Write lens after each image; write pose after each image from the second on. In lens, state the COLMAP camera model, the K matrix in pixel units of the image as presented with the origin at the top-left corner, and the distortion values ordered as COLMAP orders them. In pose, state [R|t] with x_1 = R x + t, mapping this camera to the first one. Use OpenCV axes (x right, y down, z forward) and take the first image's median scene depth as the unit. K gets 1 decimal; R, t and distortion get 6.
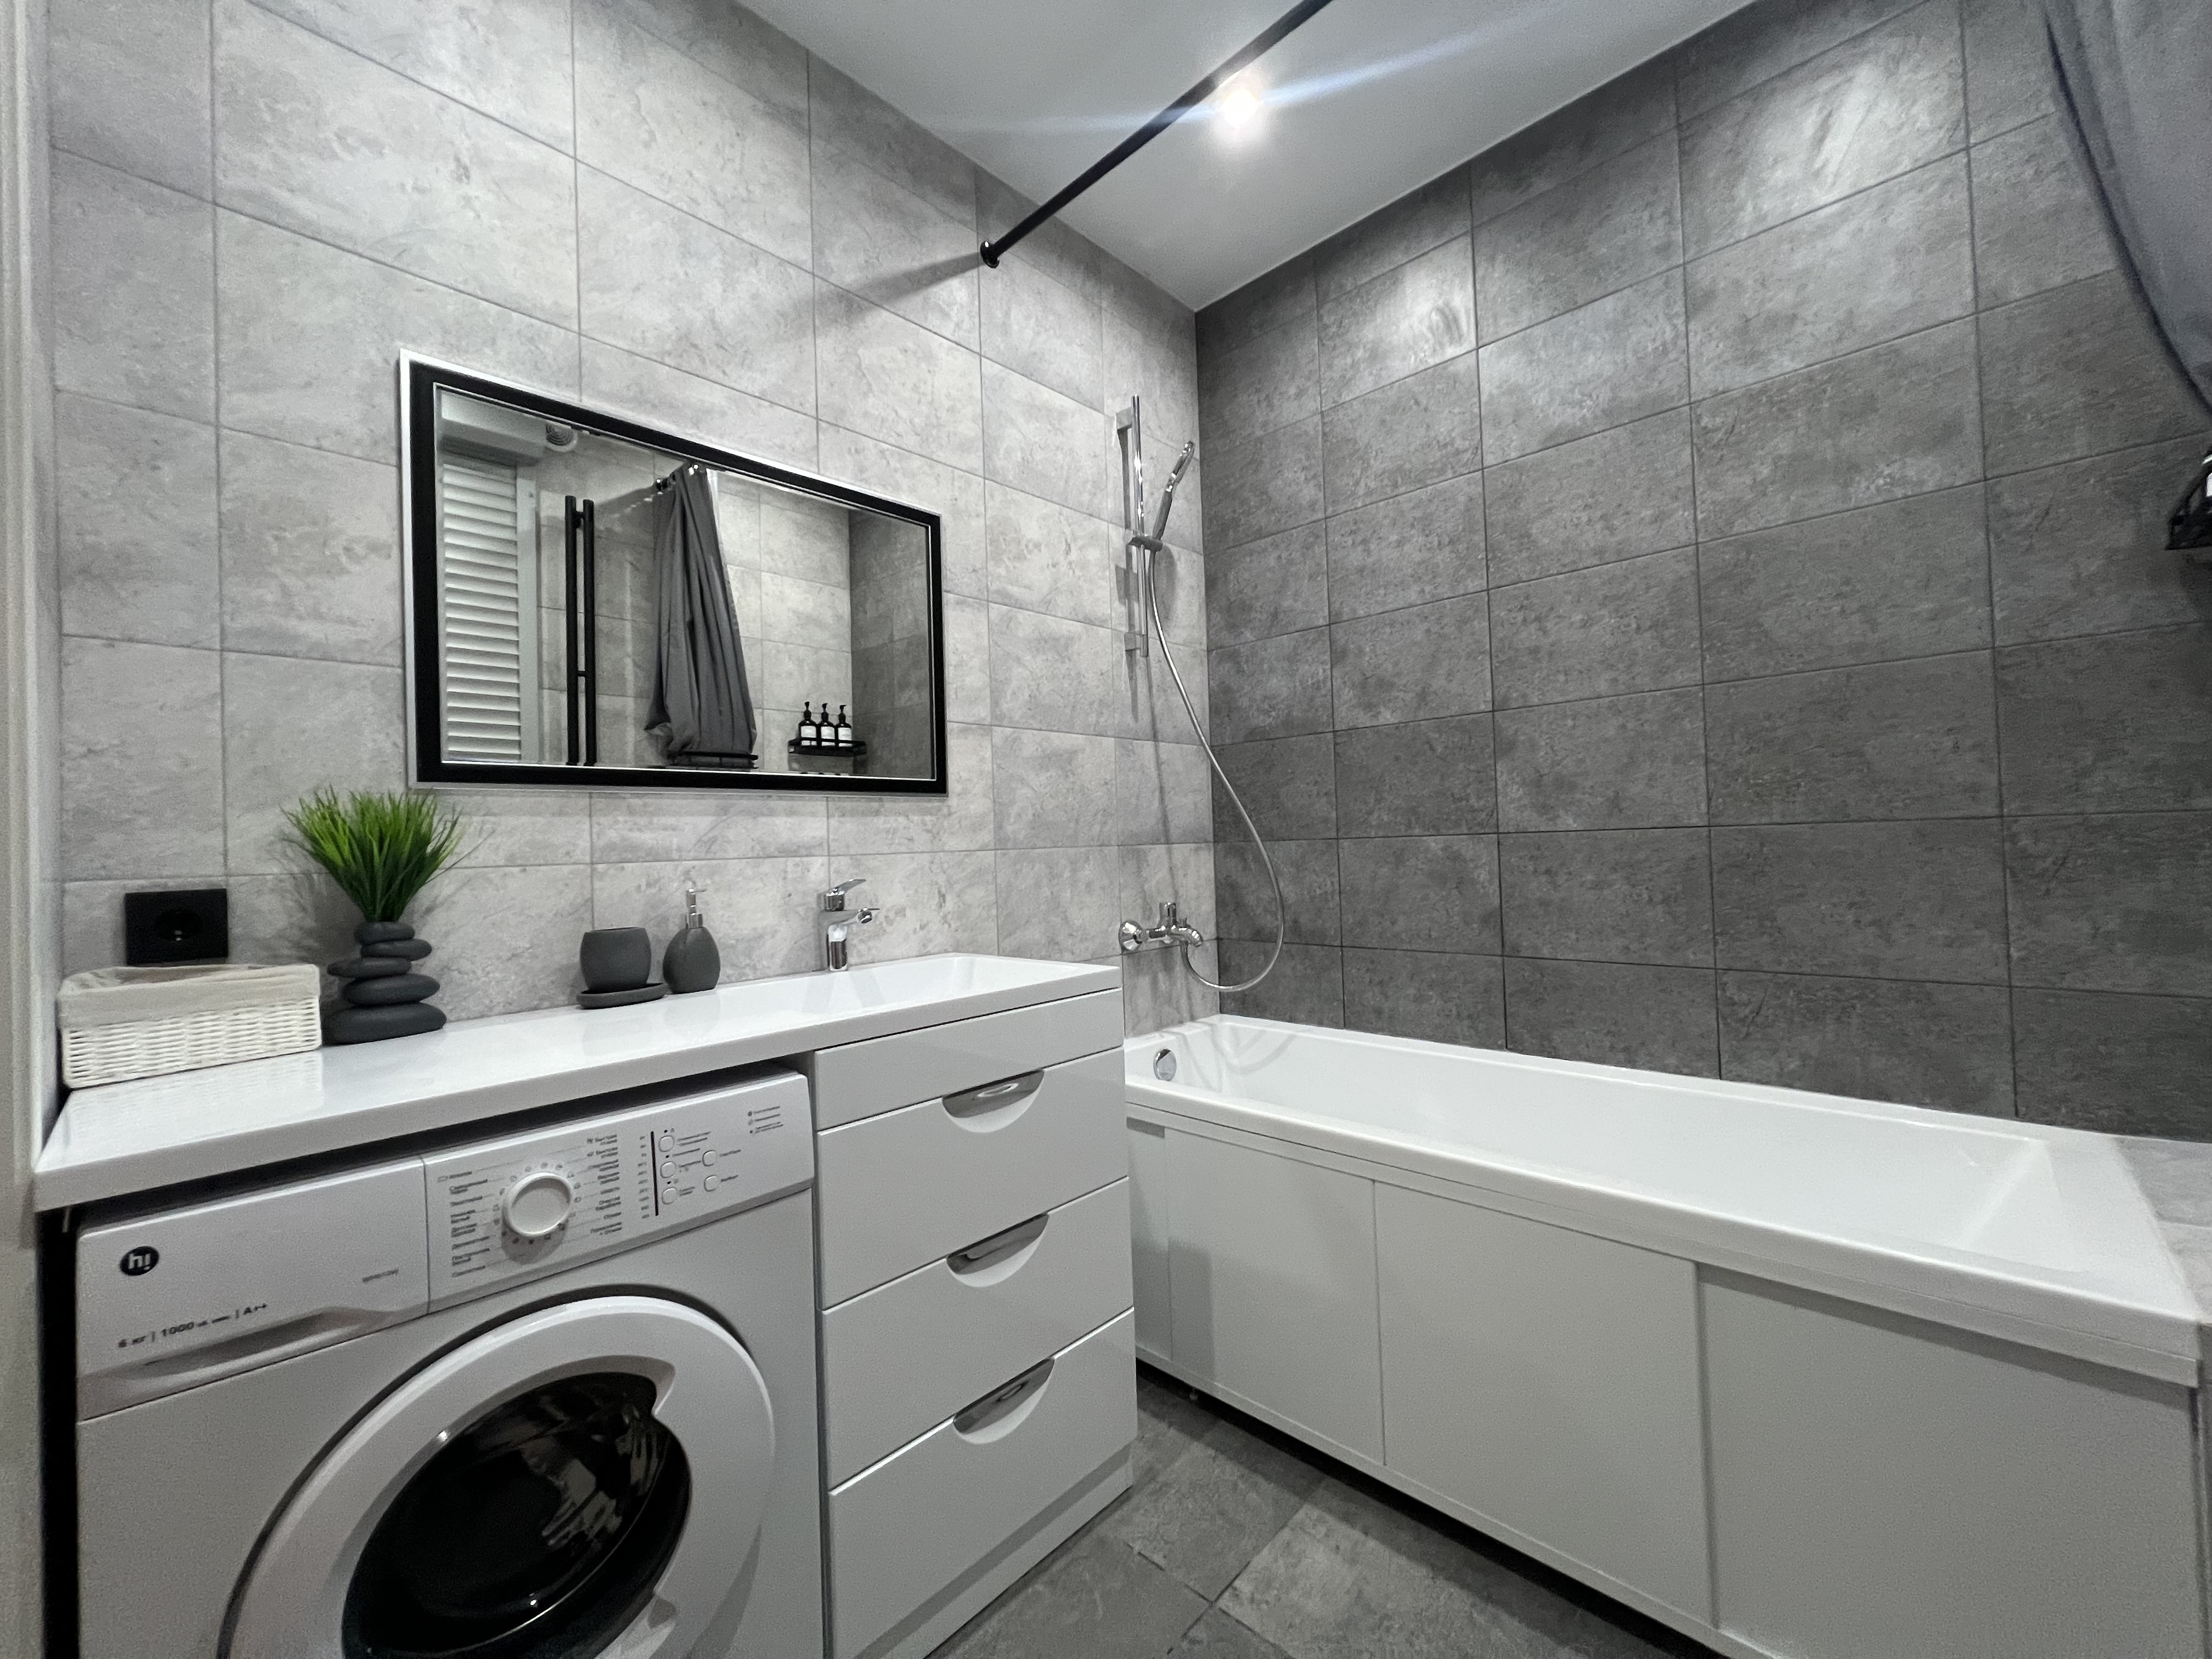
lens RADIAL K [[885.2, 0, 1109.6], [0, 885.2, 831.1], [0, 0, 1]] dist [-0.002021, 0.000592]
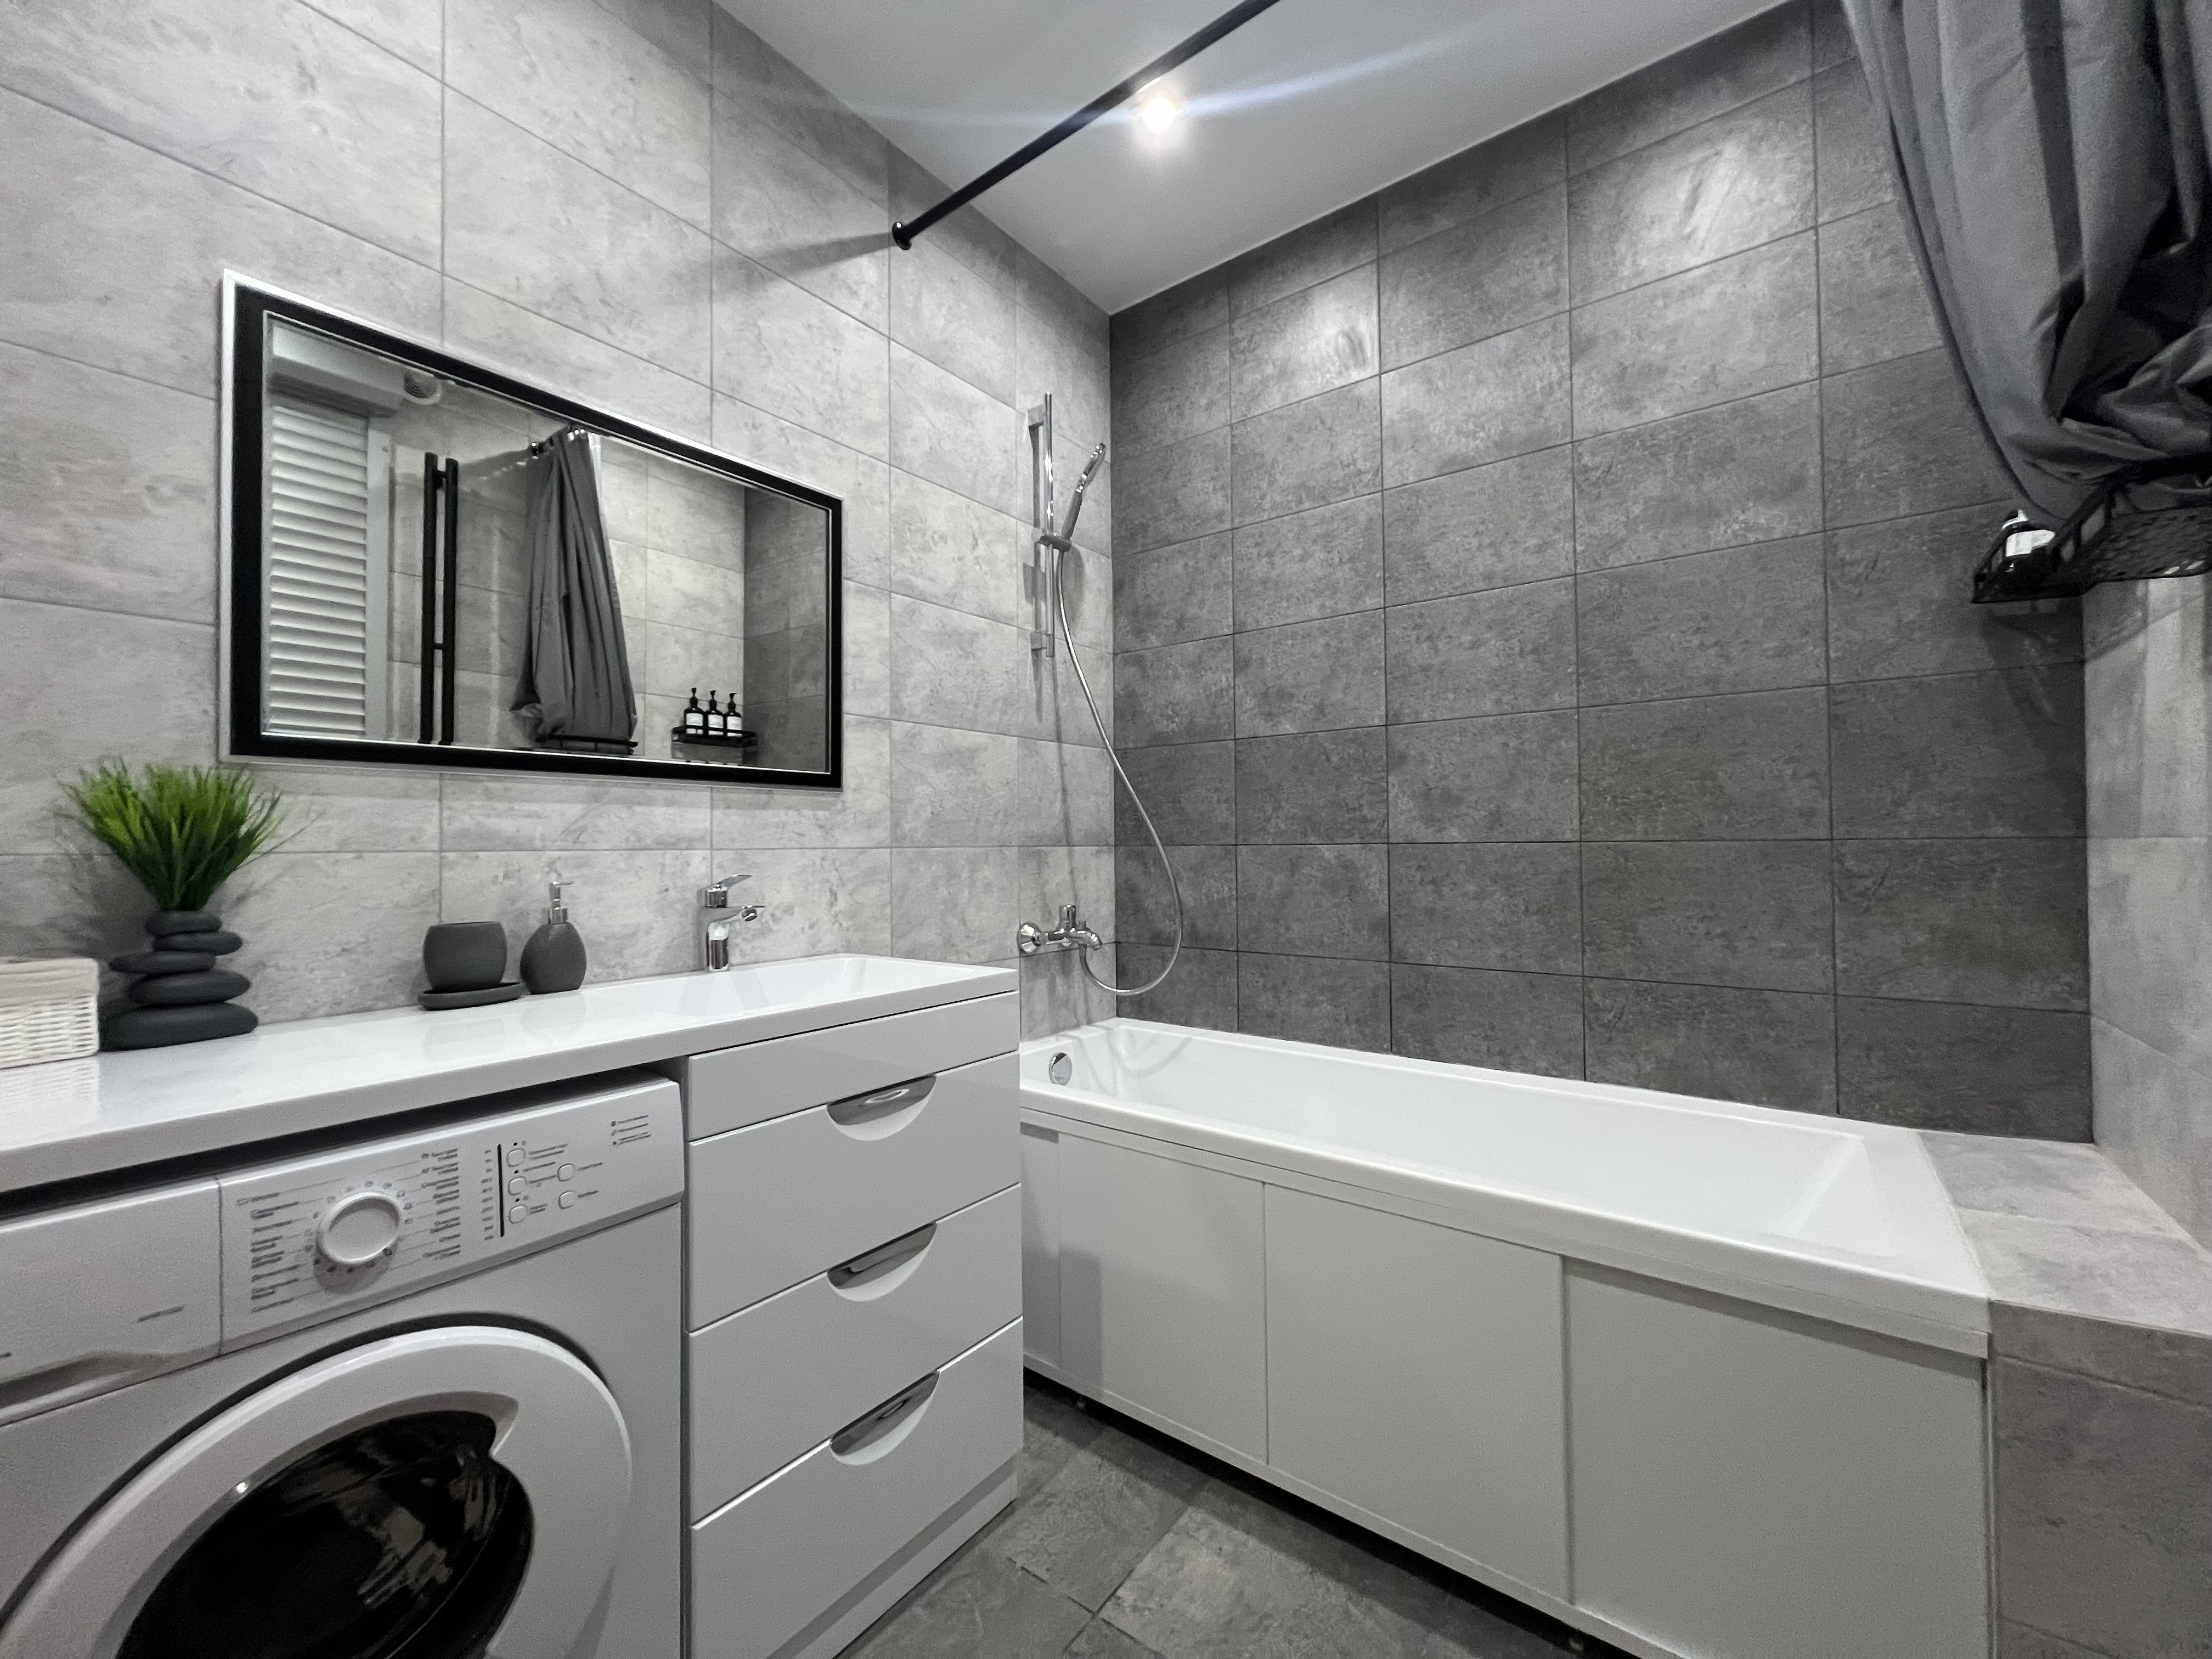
lens RADIAL K [[885.2, 0, 1109.6], [0, 885.2, 831.1], [0, 0, 1]] dist [-0.002021, 0.000592]
pose [[0.993428, 0.026022, 0.111463, 0.000012], [-0.025608, 0.999659, -0.005146, 0.001924], [-0.111558, 0.002258, 0.993755, 0.010270]]
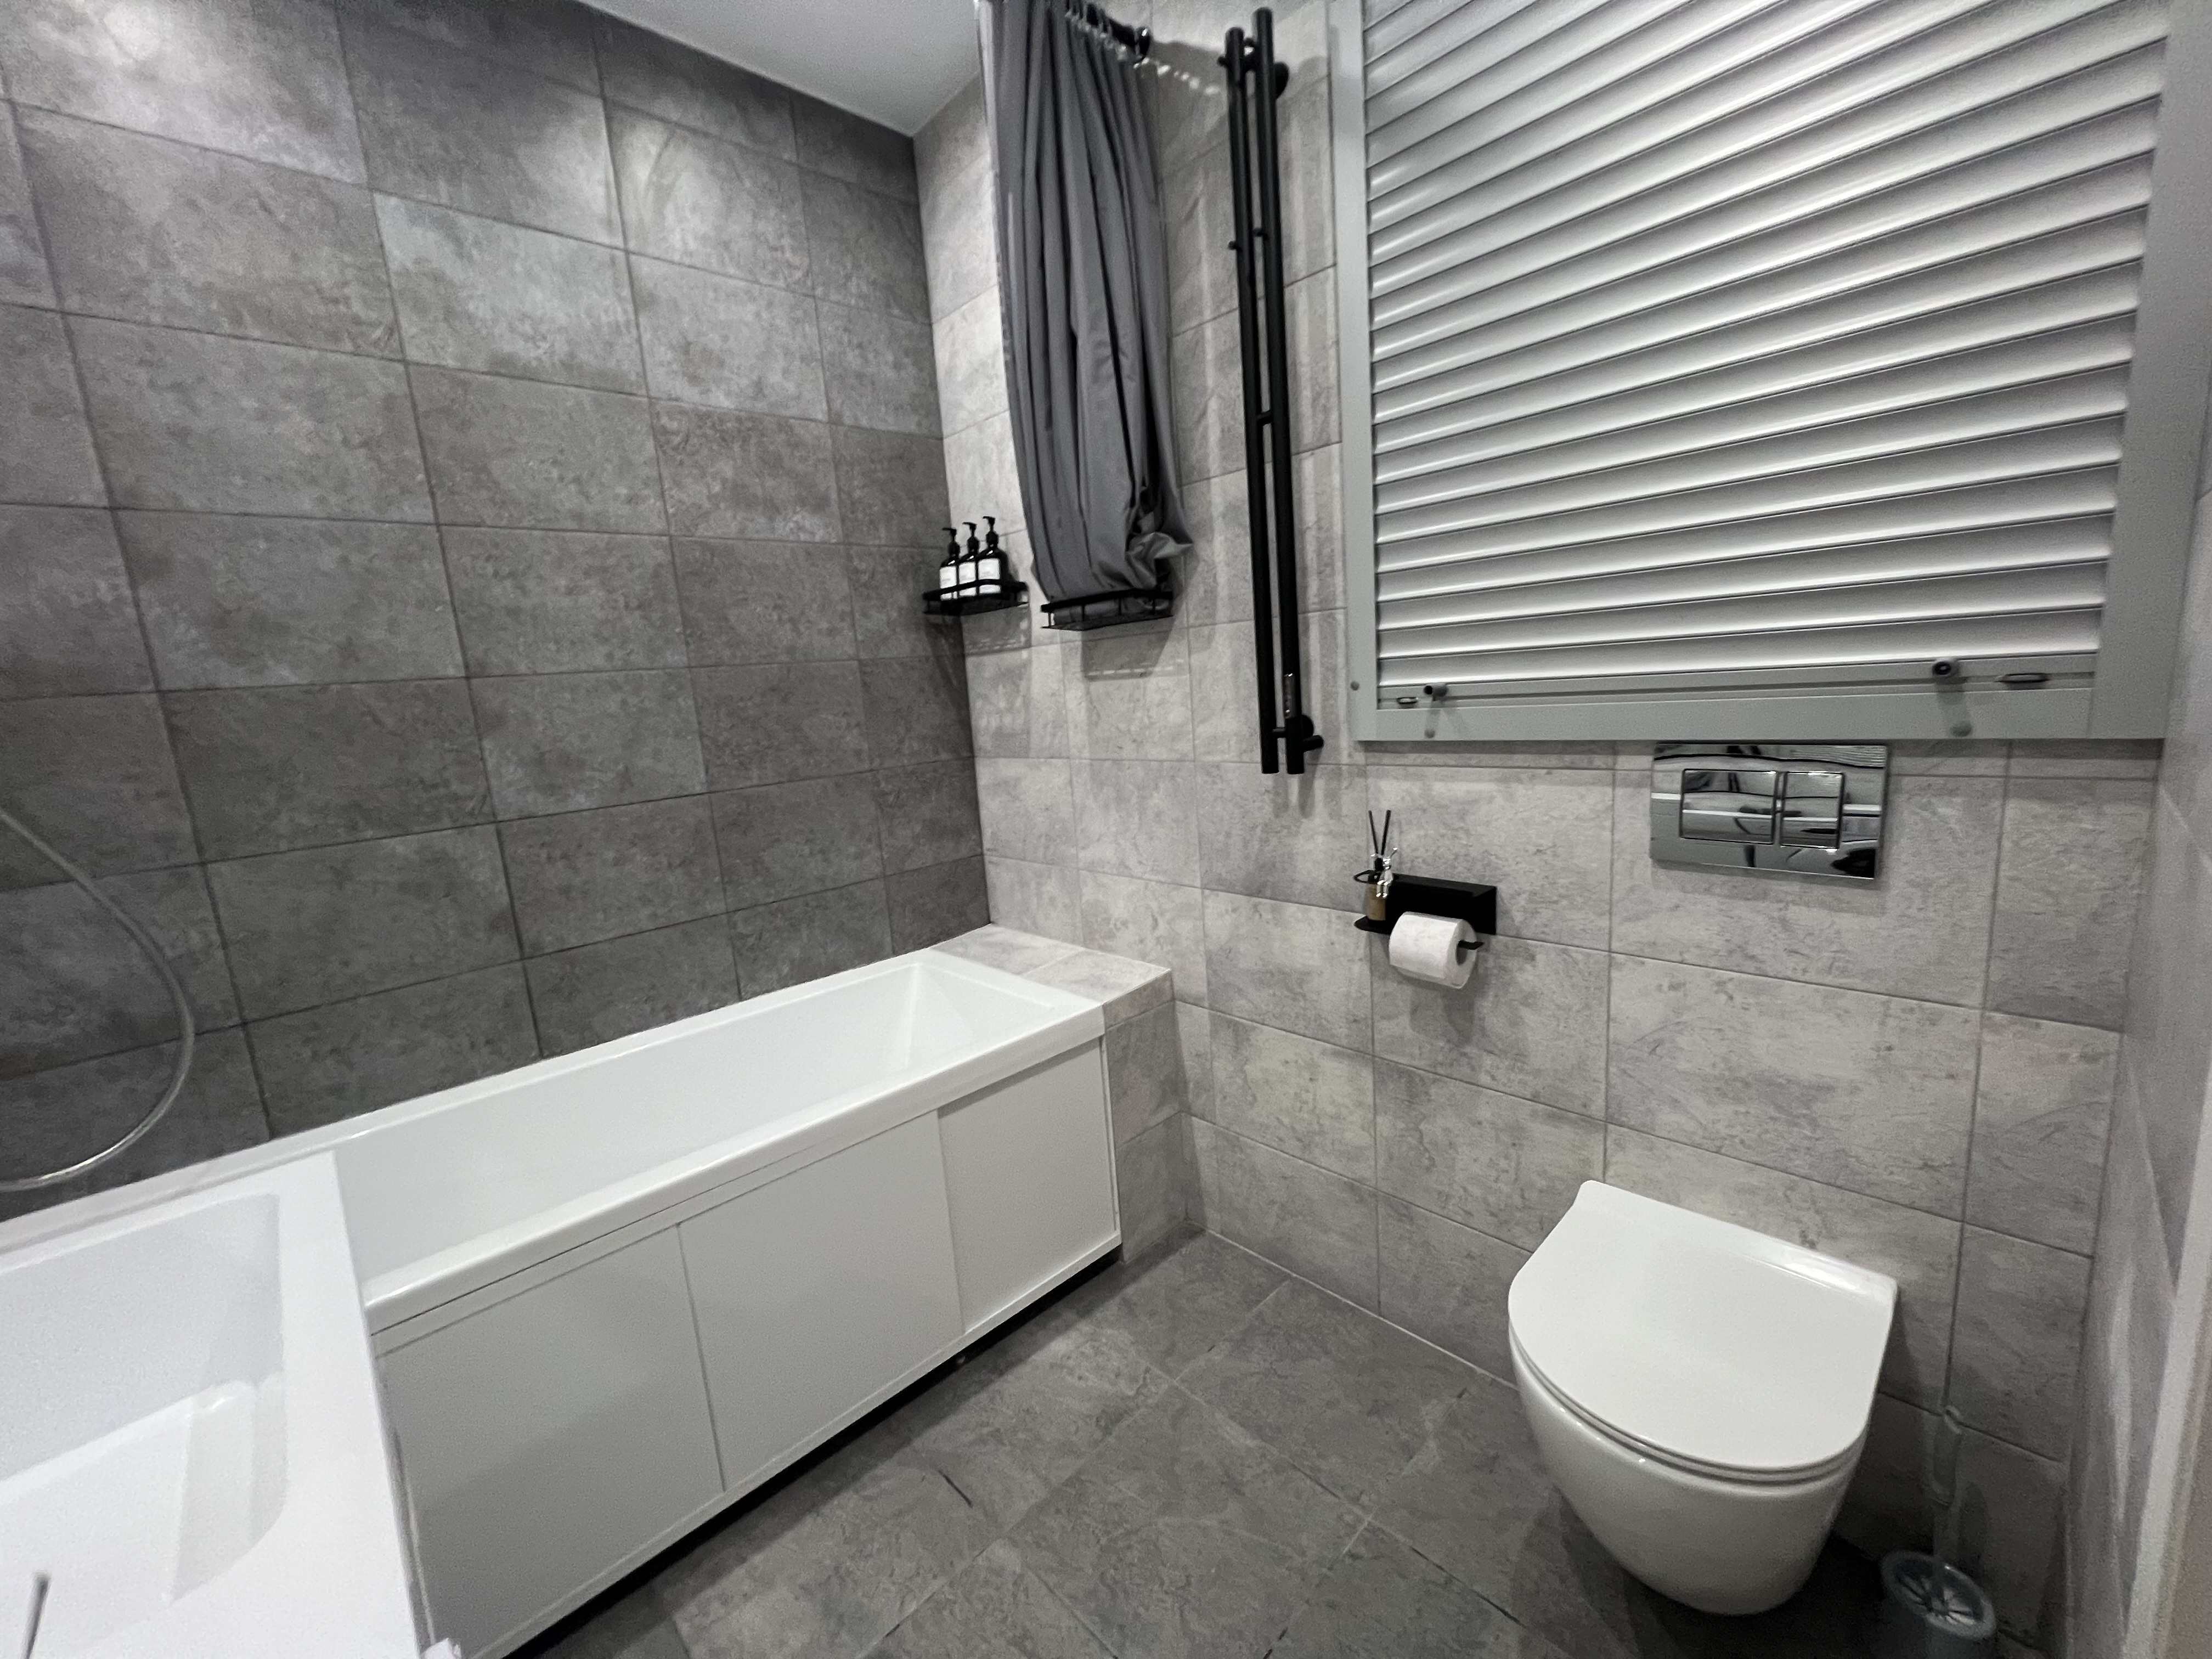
lens RADIAL K [[881.5, 0, 1108.9], [0, 881.5, 830.9], [0, 0, 1]] dist [-0.001216, 0.000139]
pose [[0.055664, -0.140695, 0.988487, -0.414831], [0.057471, 0.988832, 0.137508, -0.080792], [-0.996794, 0.049155, 0.063128, 0.397664]]
